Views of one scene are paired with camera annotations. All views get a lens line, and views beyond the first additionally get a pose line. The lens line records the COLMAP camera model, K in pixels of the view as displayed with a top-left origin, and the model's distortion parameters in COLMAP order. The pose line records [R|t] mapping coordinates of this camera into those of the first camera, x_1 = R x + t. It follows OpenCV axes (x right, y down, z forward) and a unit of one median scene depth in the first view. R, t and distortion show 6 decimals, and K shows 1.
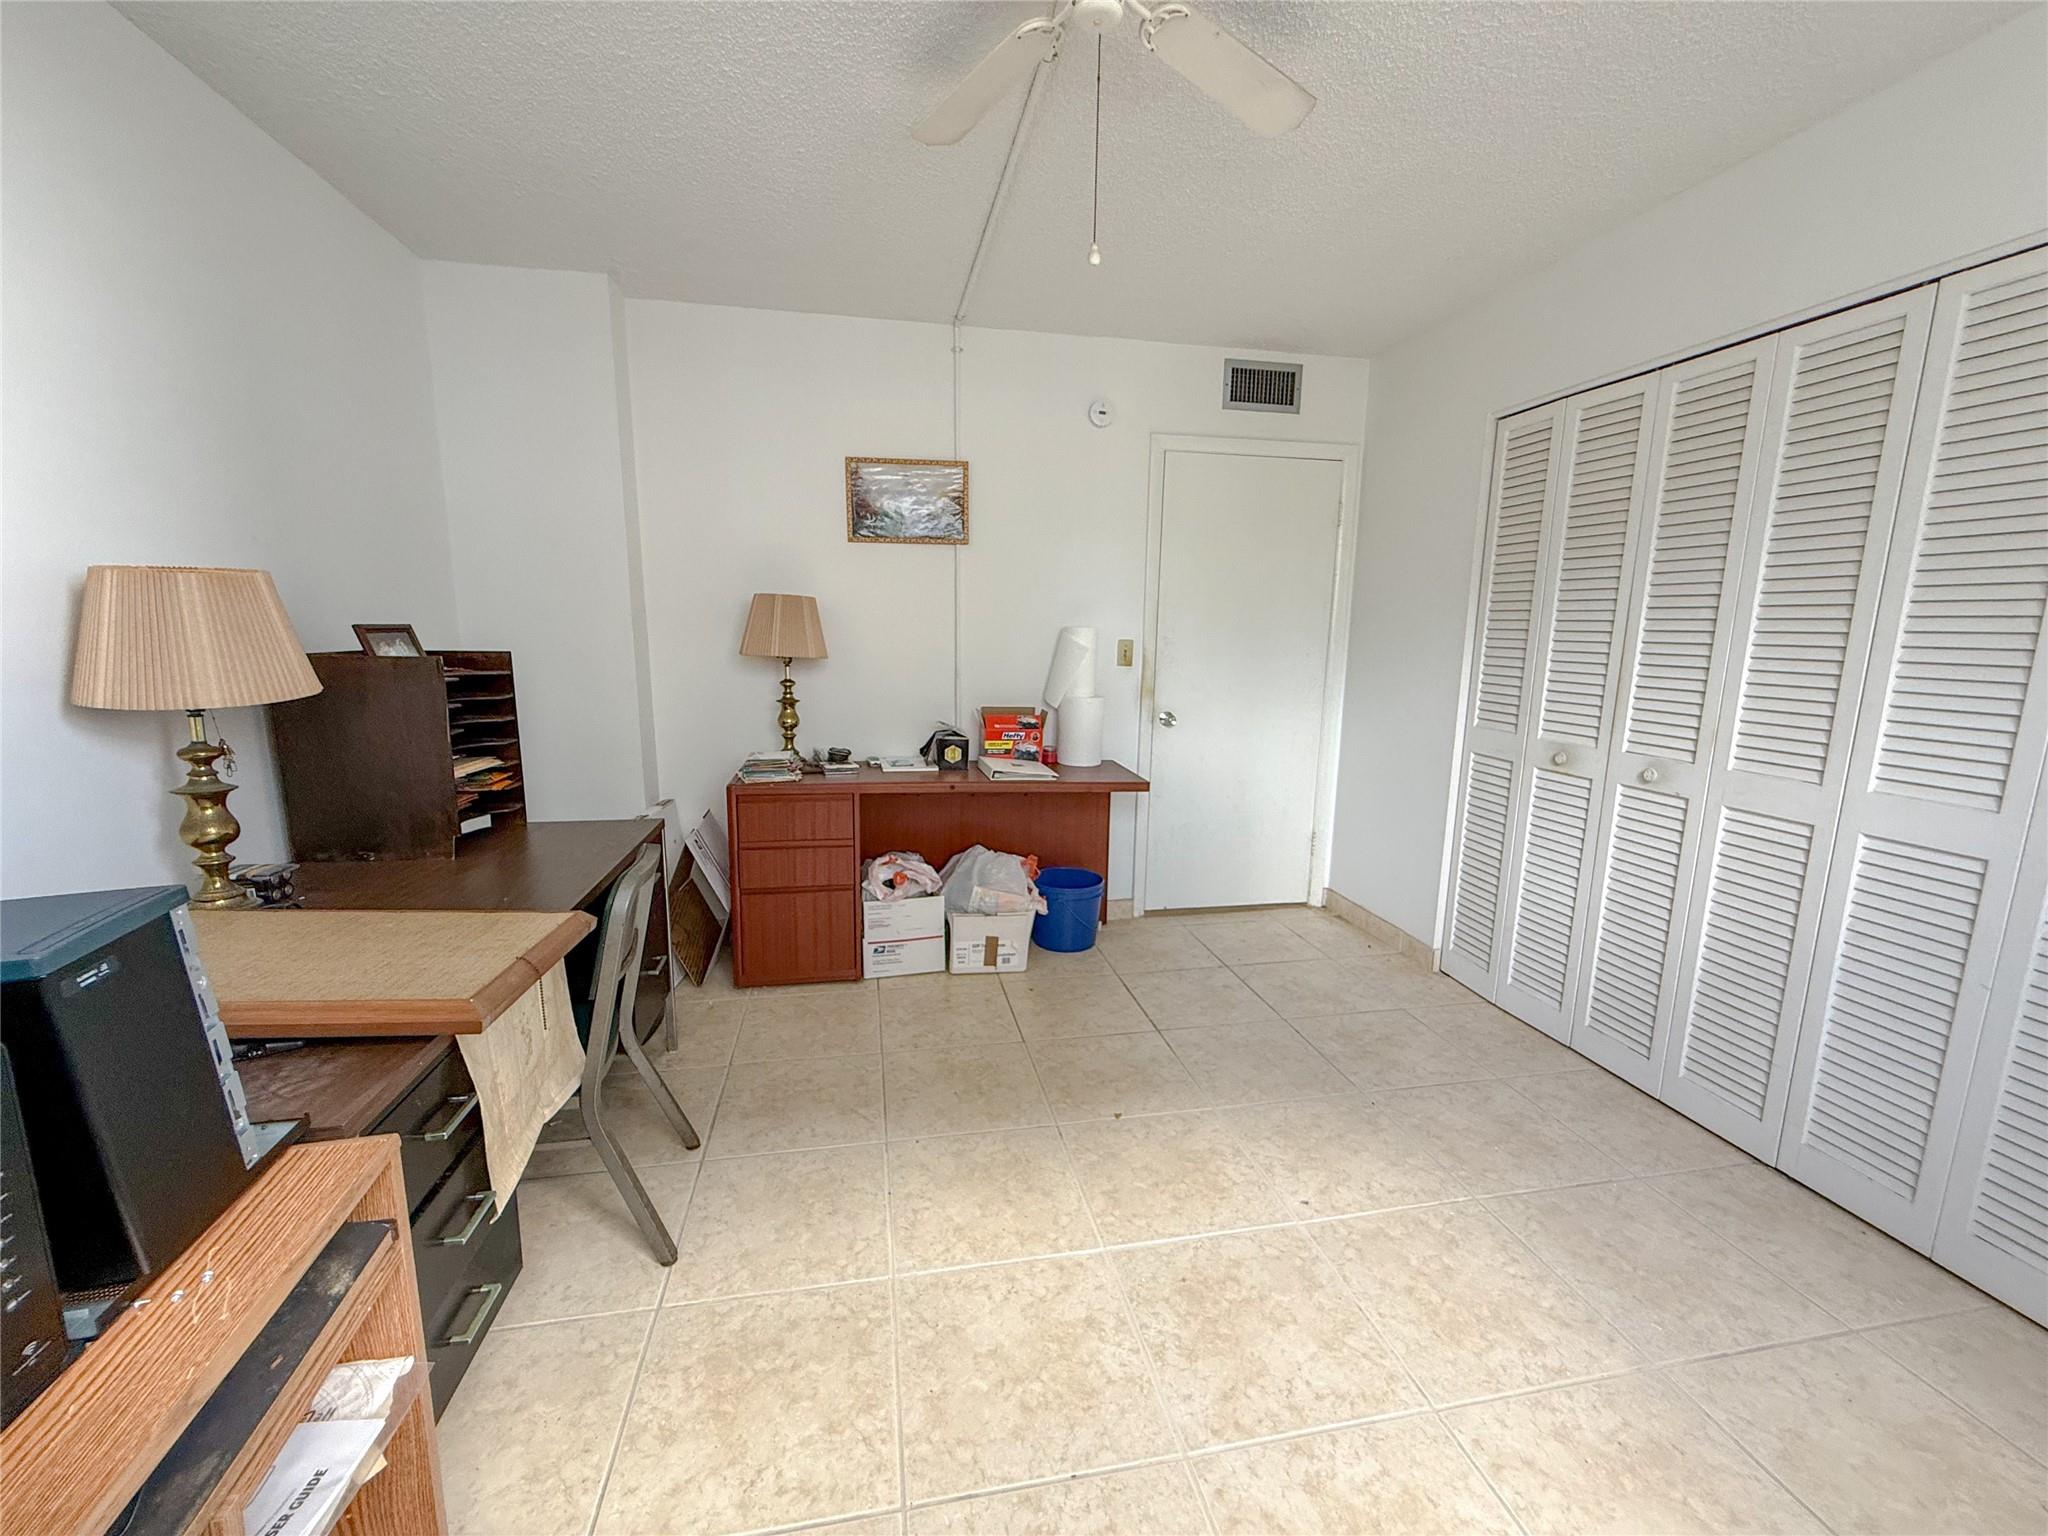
lens RADIAL K [[823.7, 0, 1024.0], [0, 823.7, 768.0], [0, 0, 1]] dist [0.000490, -0.000187]
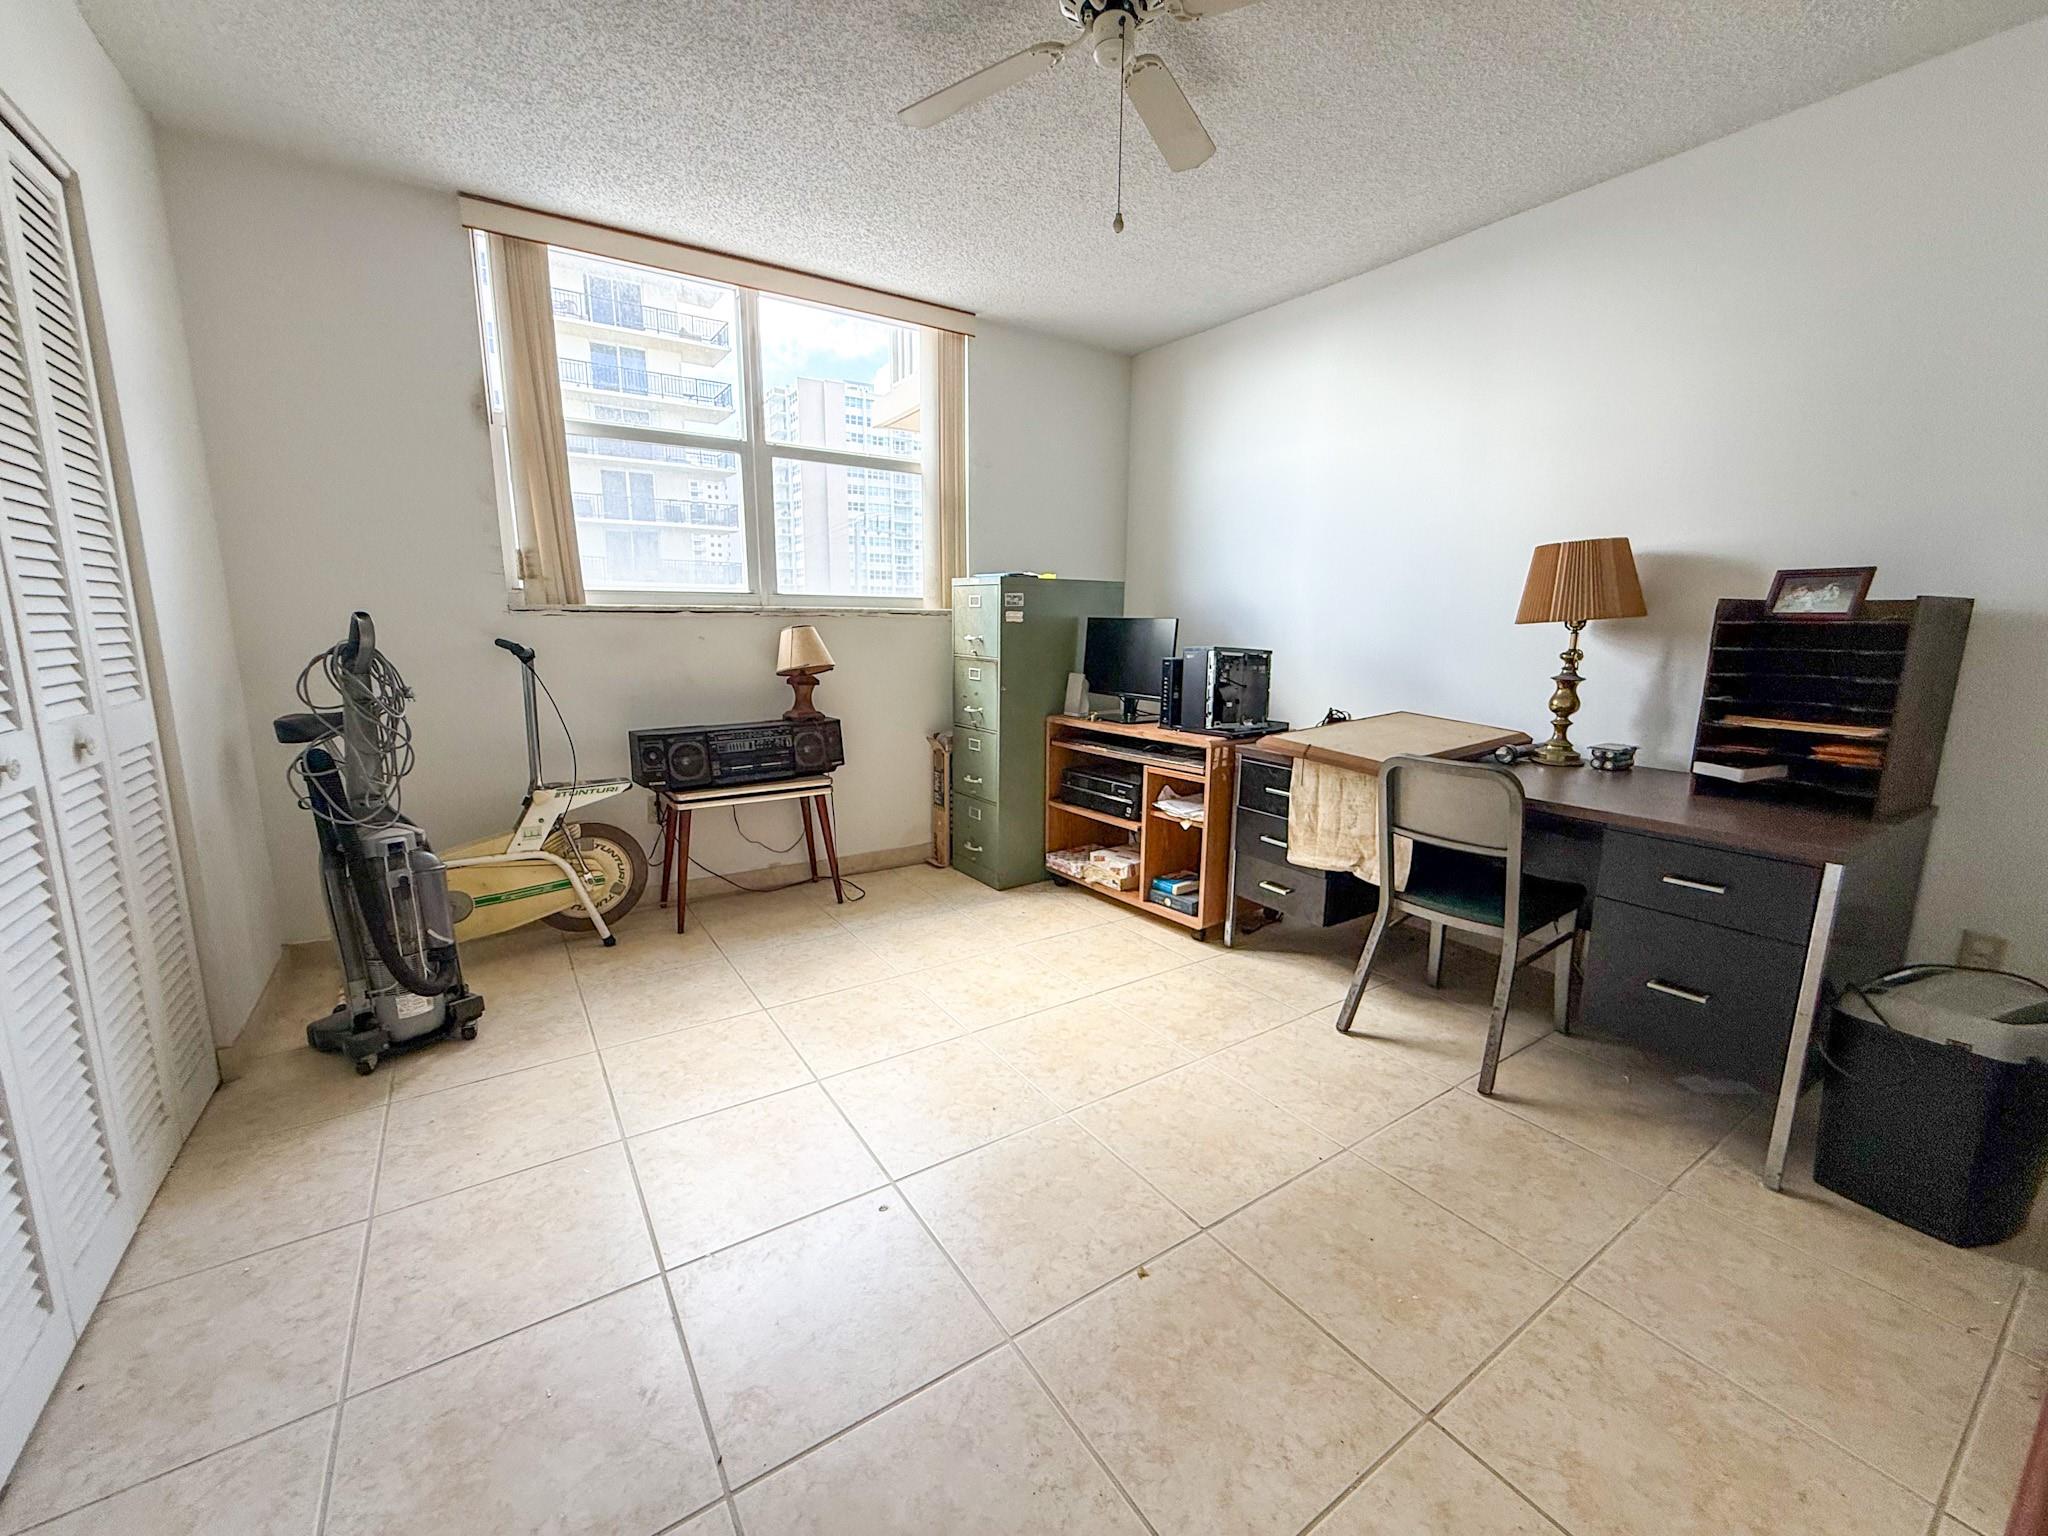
lens RADIAL K [[811.2, 0, 1018.4], [0, 811.2, 758.7], [0, 0, 1]] dist [-0.009604, -0.000030]
pose [[-0.925330, 0.047772, -0.376142, 0.464347], [-0.080626, 0.944553, 0.318307, -0.182830], [0.370493, 0.324866, -0.870171, 1.504261]]
